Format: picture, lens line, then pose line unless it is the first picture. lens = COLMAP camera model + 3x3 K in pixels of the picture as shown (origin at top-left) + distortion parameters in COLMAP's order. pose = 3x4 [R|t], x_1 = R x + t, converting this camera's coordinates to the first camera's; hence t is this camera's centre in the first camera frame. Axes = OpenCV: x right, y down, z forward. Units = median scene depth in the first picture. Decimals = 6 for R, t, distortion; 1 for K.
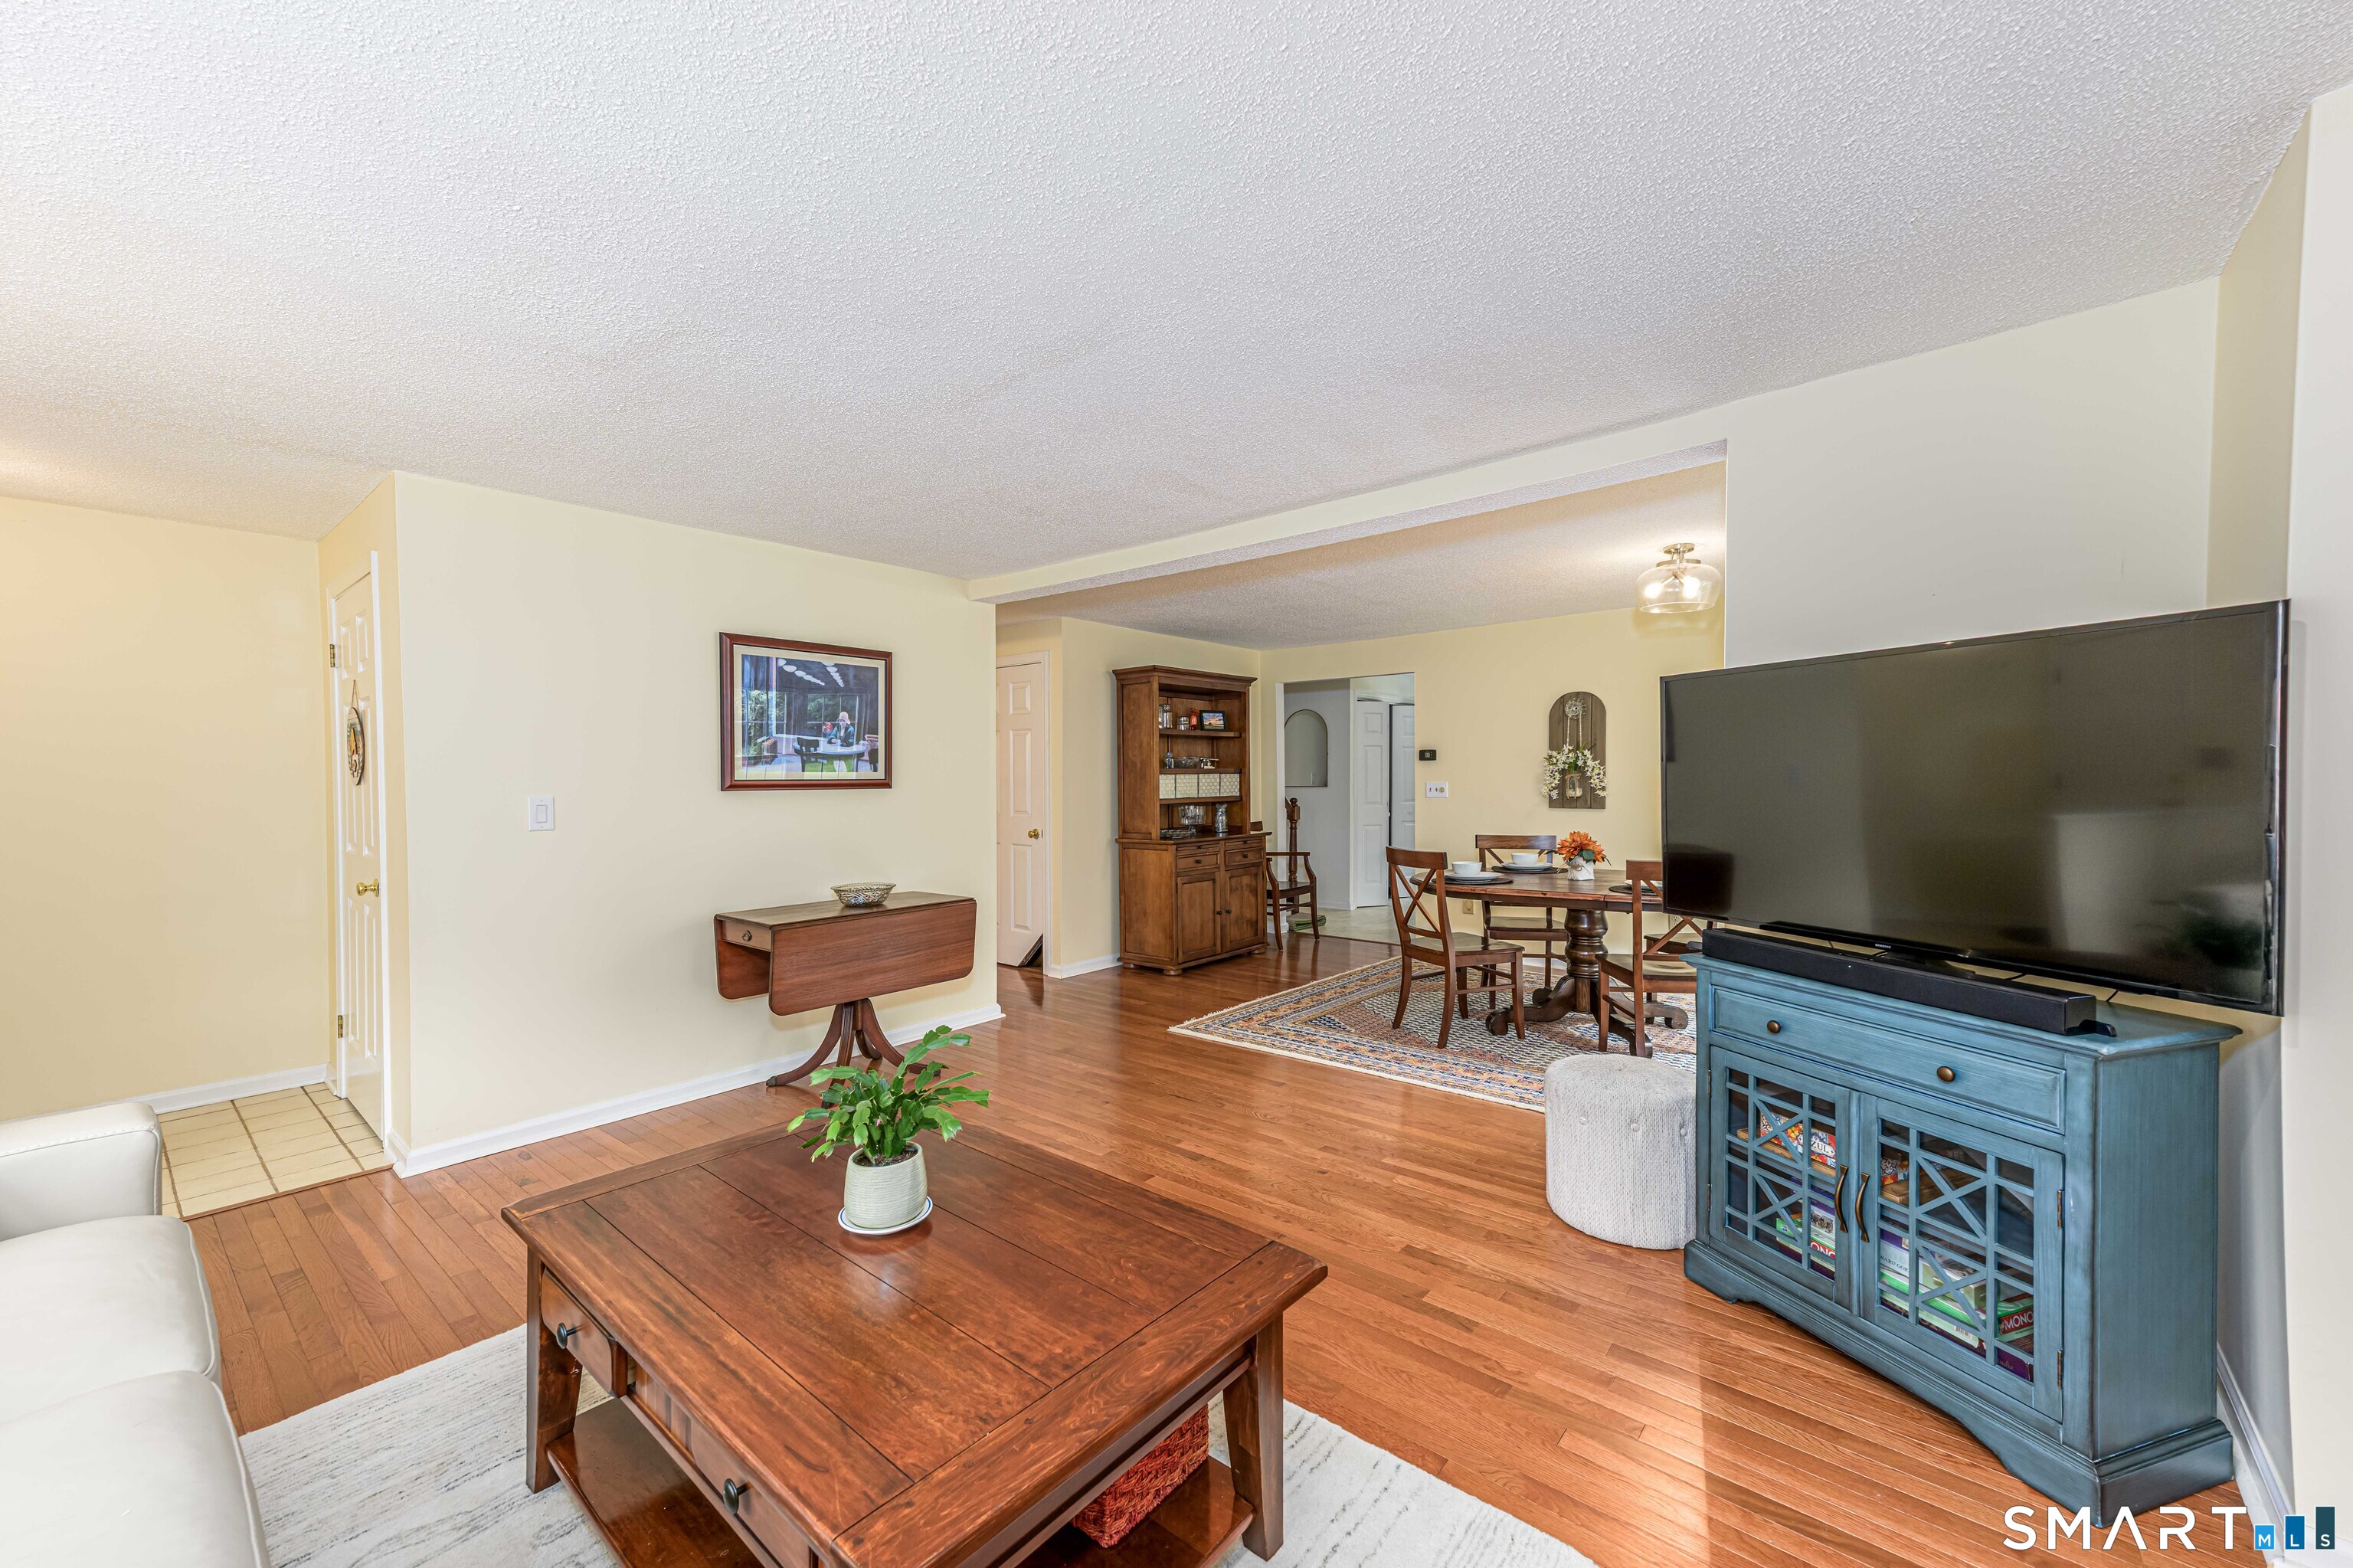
lens RADIAL K [[941.5, 0, 1163.1], [0, 941.5, 788.6], [0, 0, 1]] dist [0.000122, 0.000266]
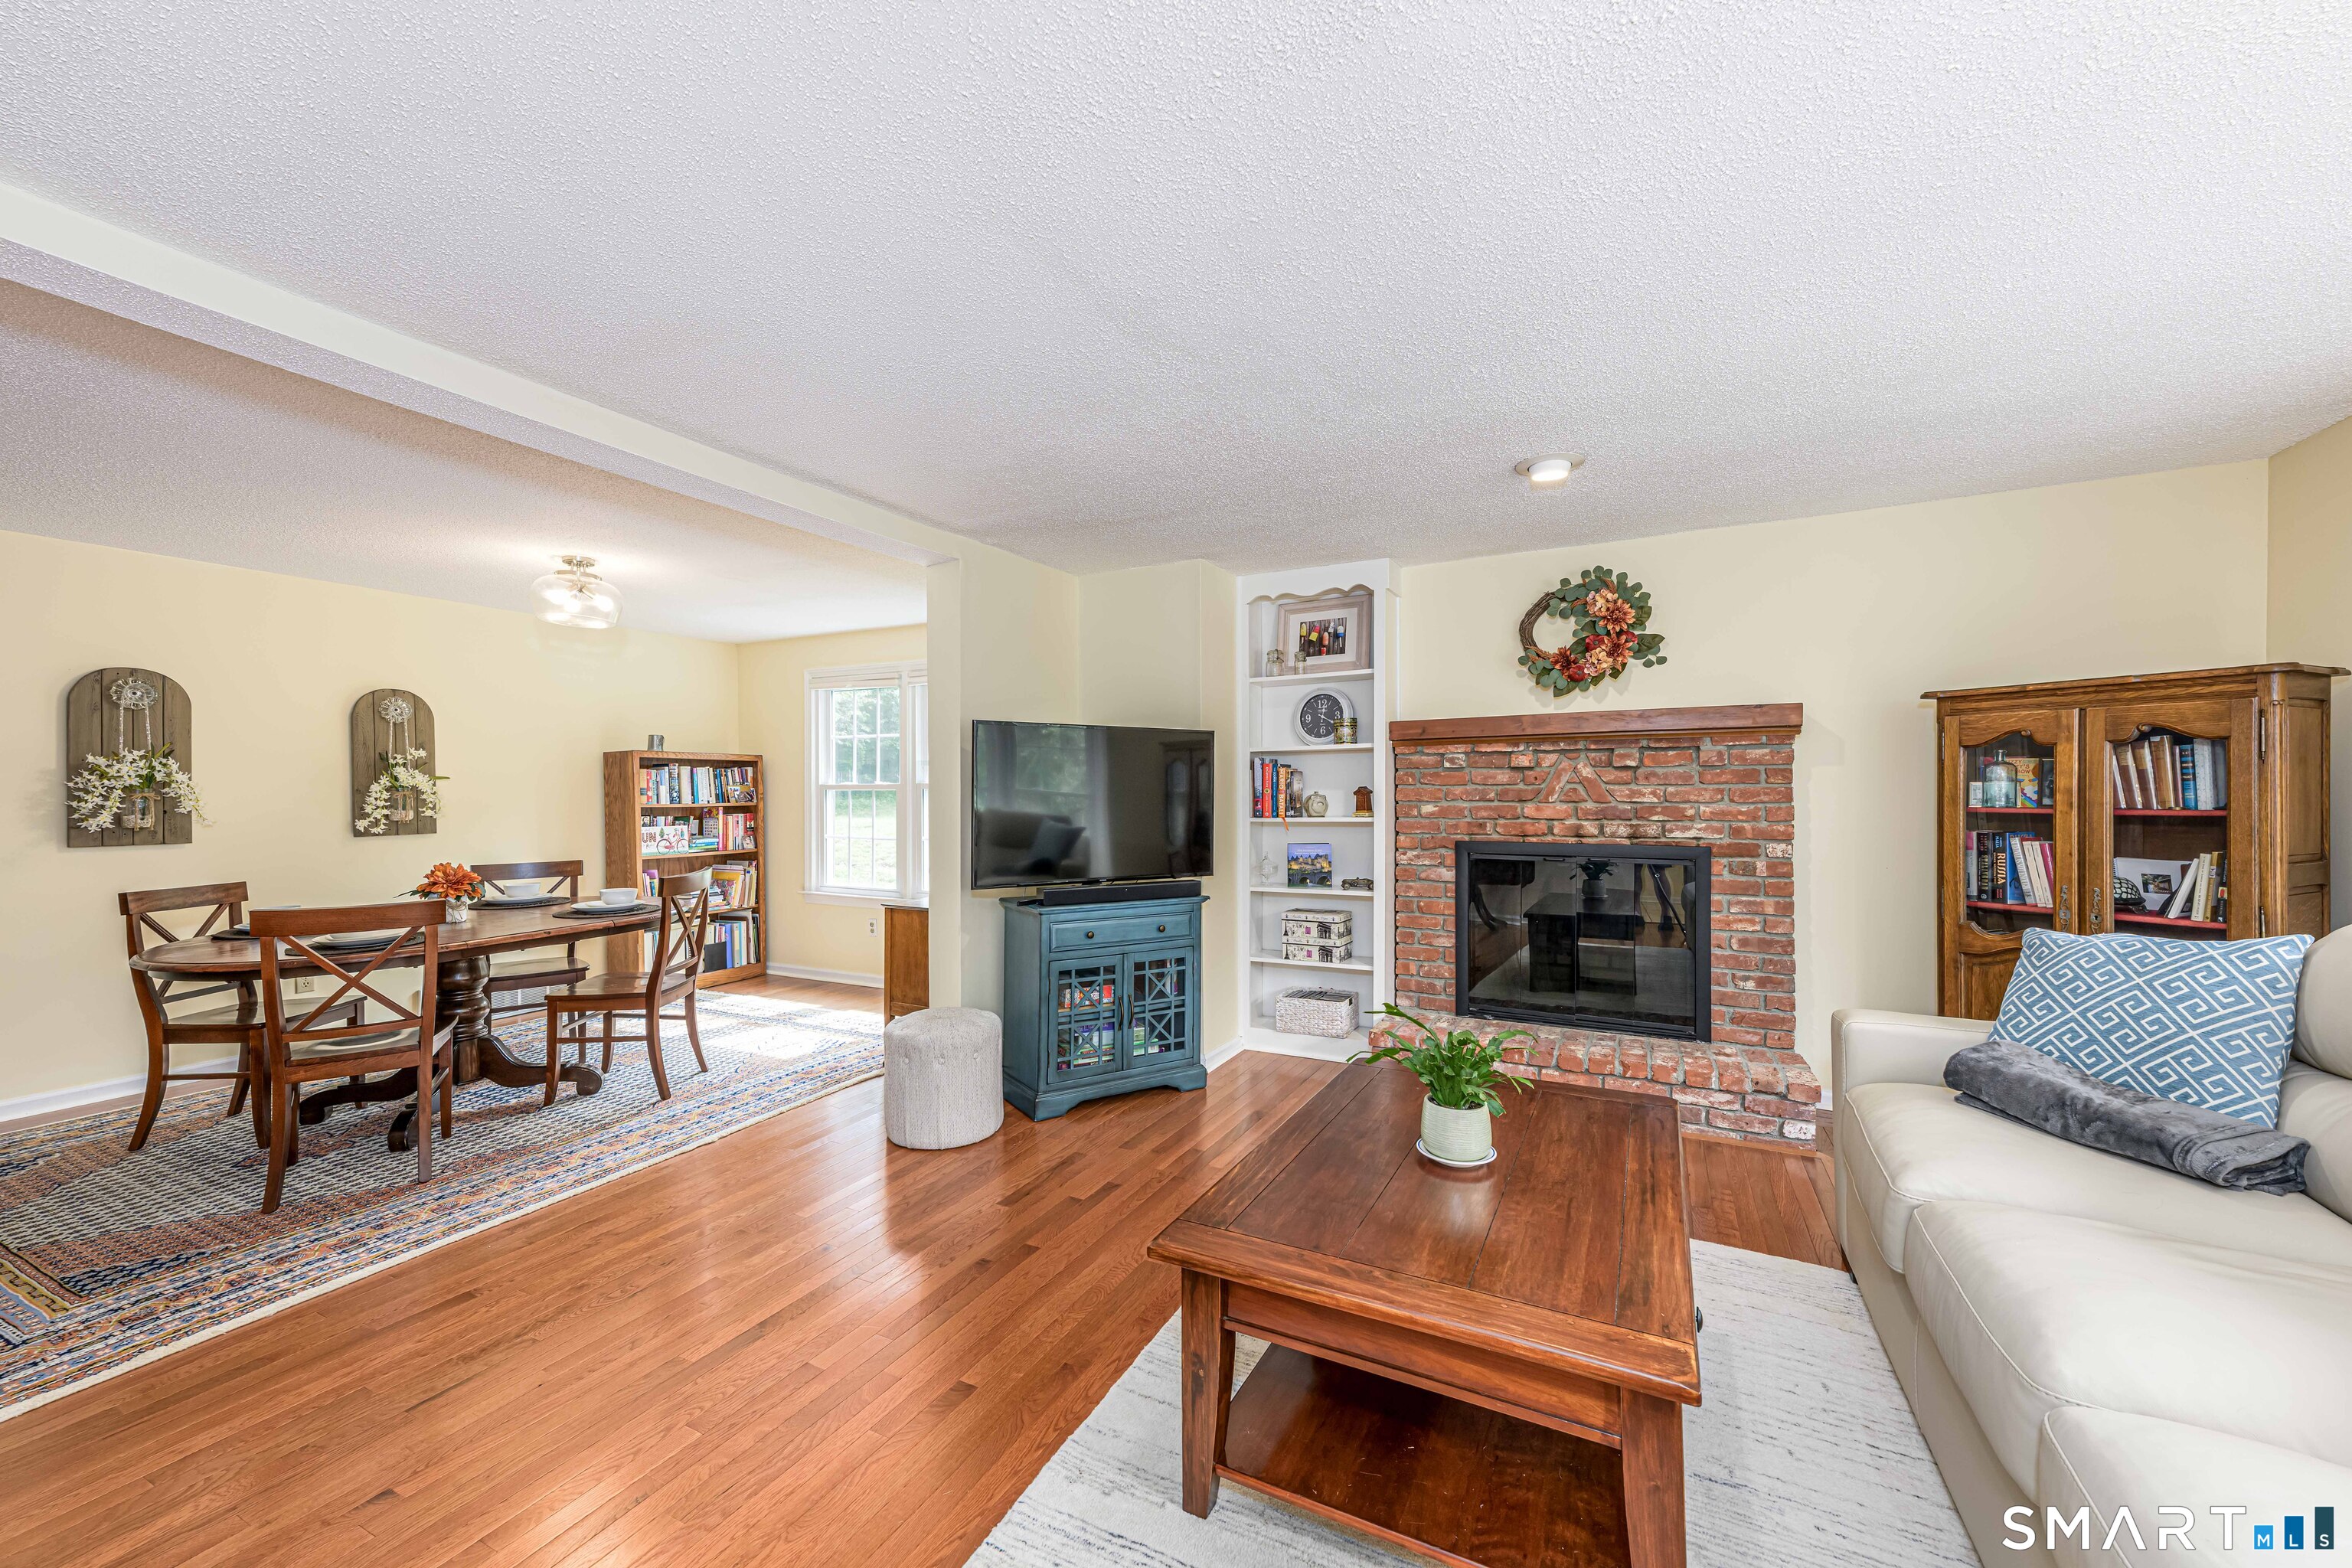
lens RADIAL K [[916.9, 0, 1160.8], [0, 916.9, 795.4], [0, 0, 1]] dist [0.022484, 0.000688]
pose [[-0.229208, 0.000753, 0.973377, -0.547225], [0.019243, 0.999808, 0.003758, -0.003536], [-0.973187, 0.019592, -0.229178, 0.672421]]
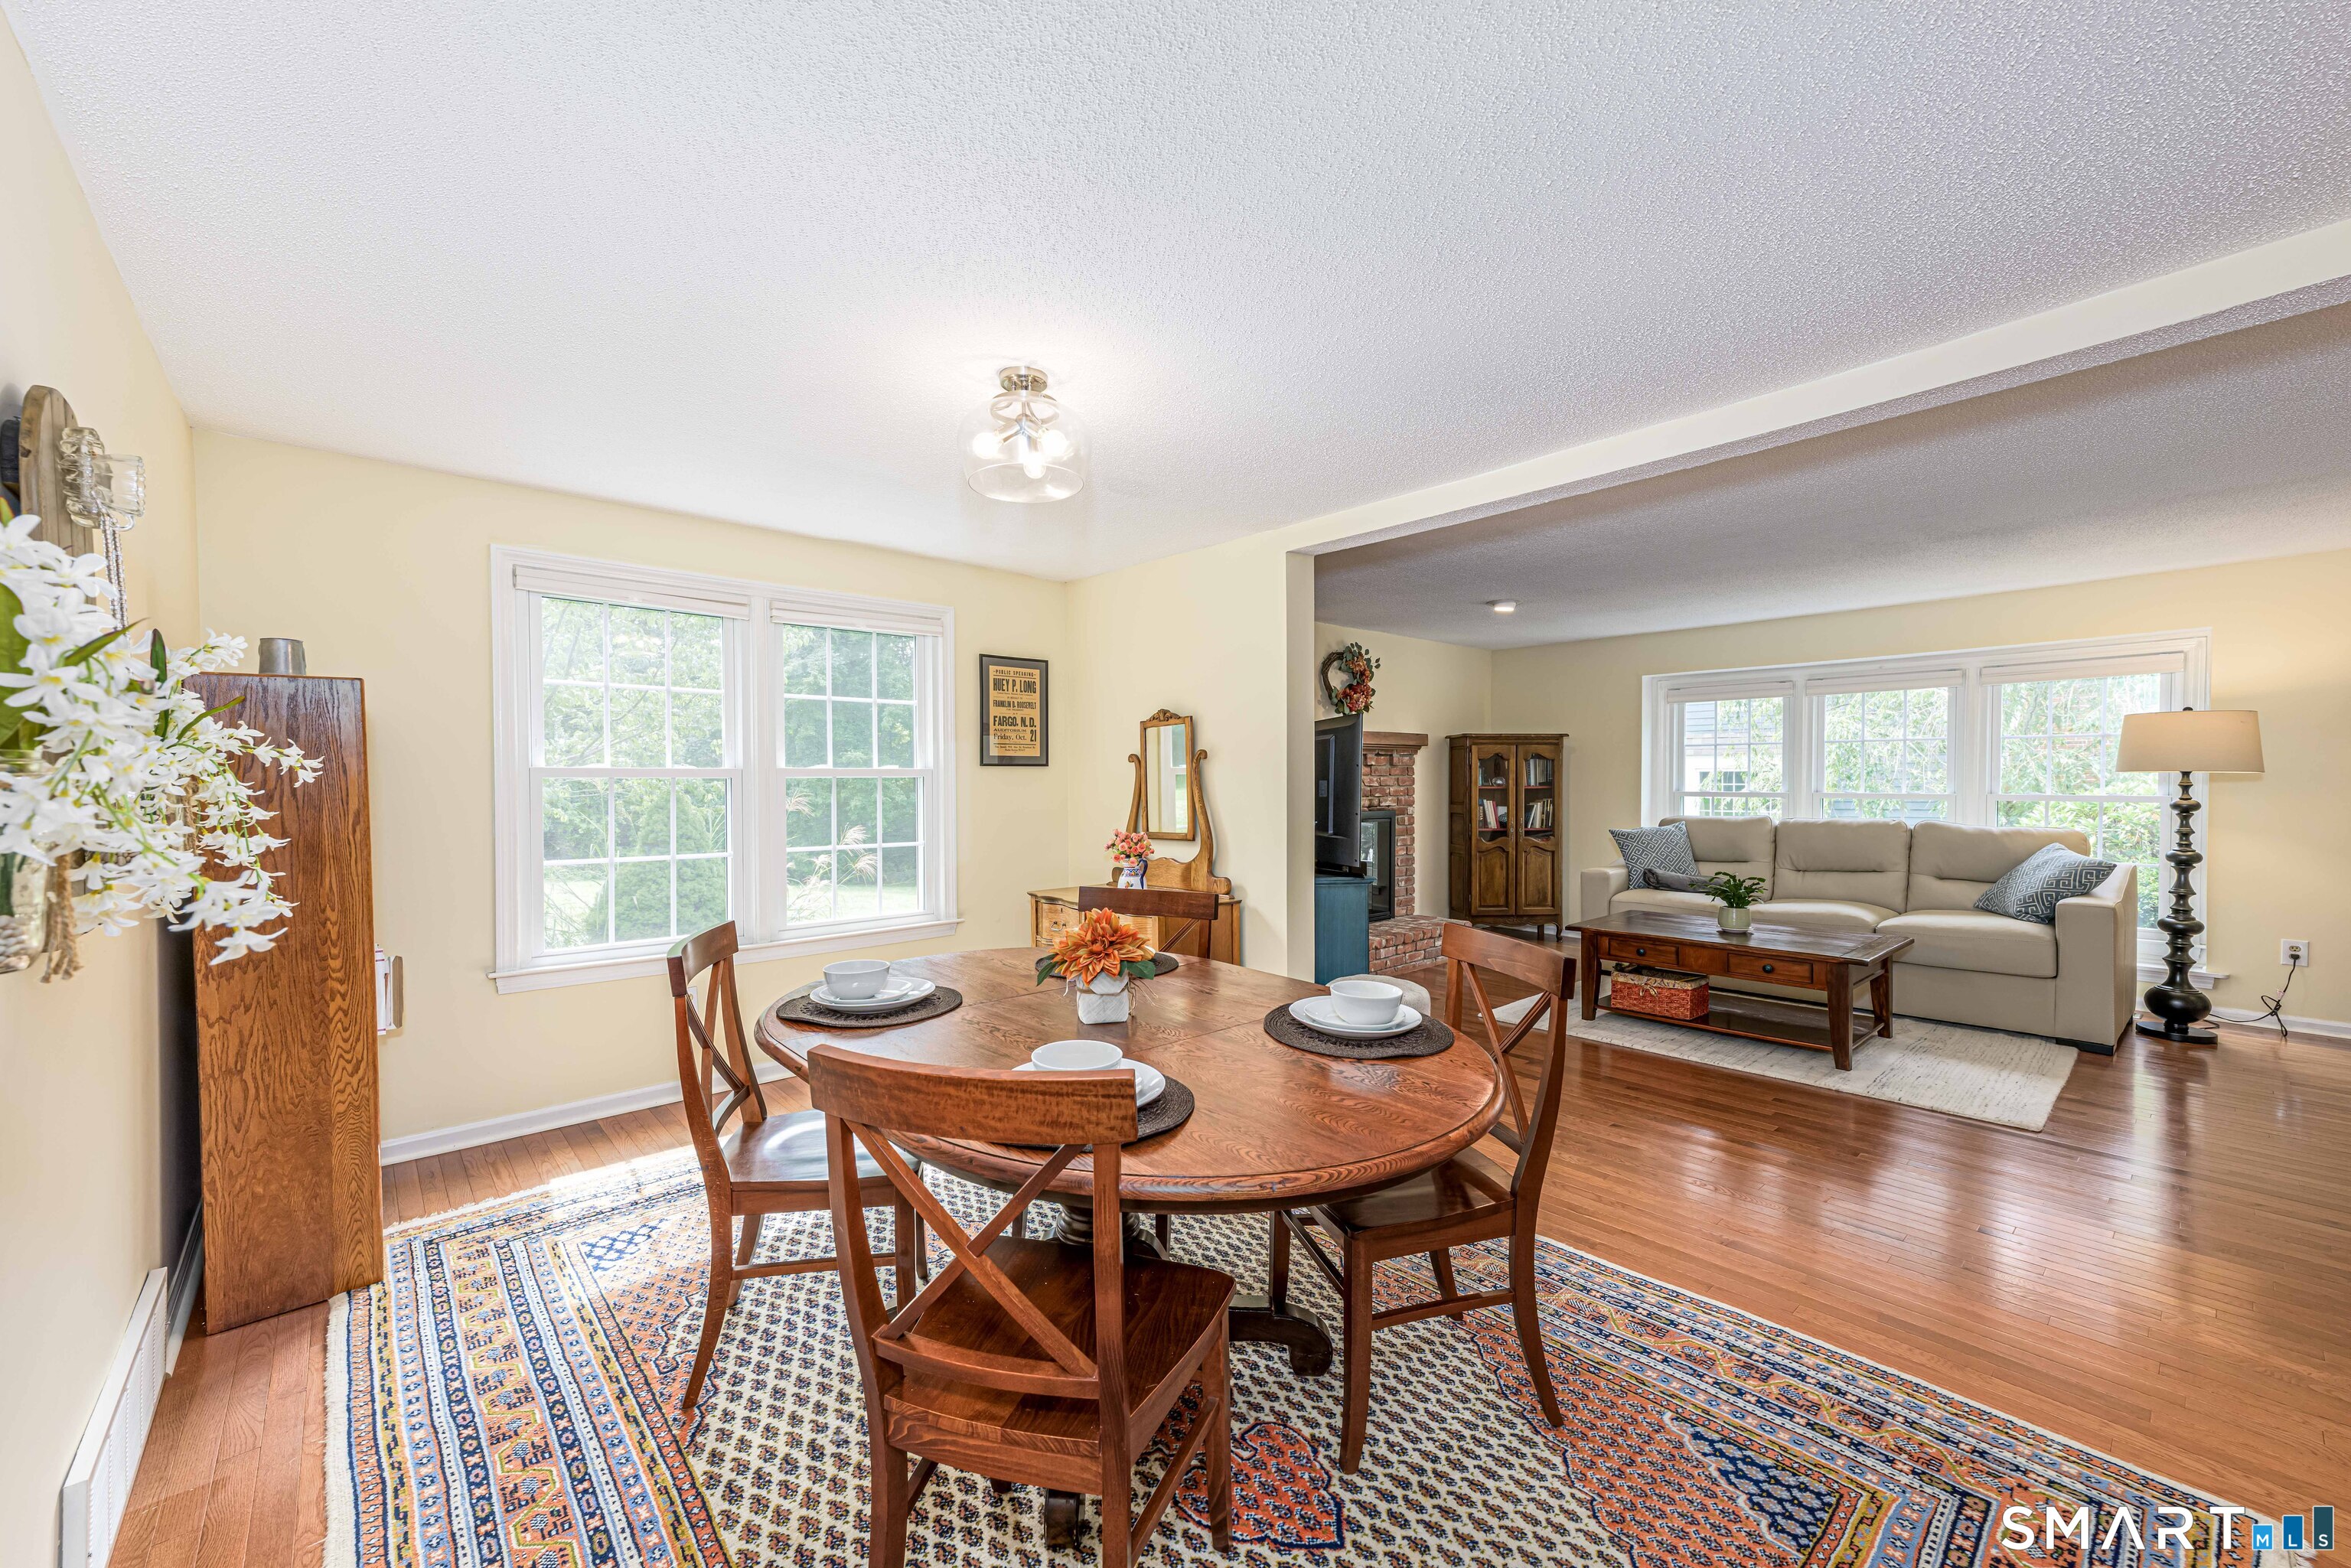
lens RADIAL K [[916.5, 0, 1160.3], [0, 916.5, 795.4], [0, 0, 1]] dist [0.022484, 0.000688]
pose [[-0.990538, 0.005975, 0.137107, 0.398078], [0.010476, 0.999429, 0.032133, -0.022799], [-0.136836, 0.033265, -0.990035, 1.611479]]
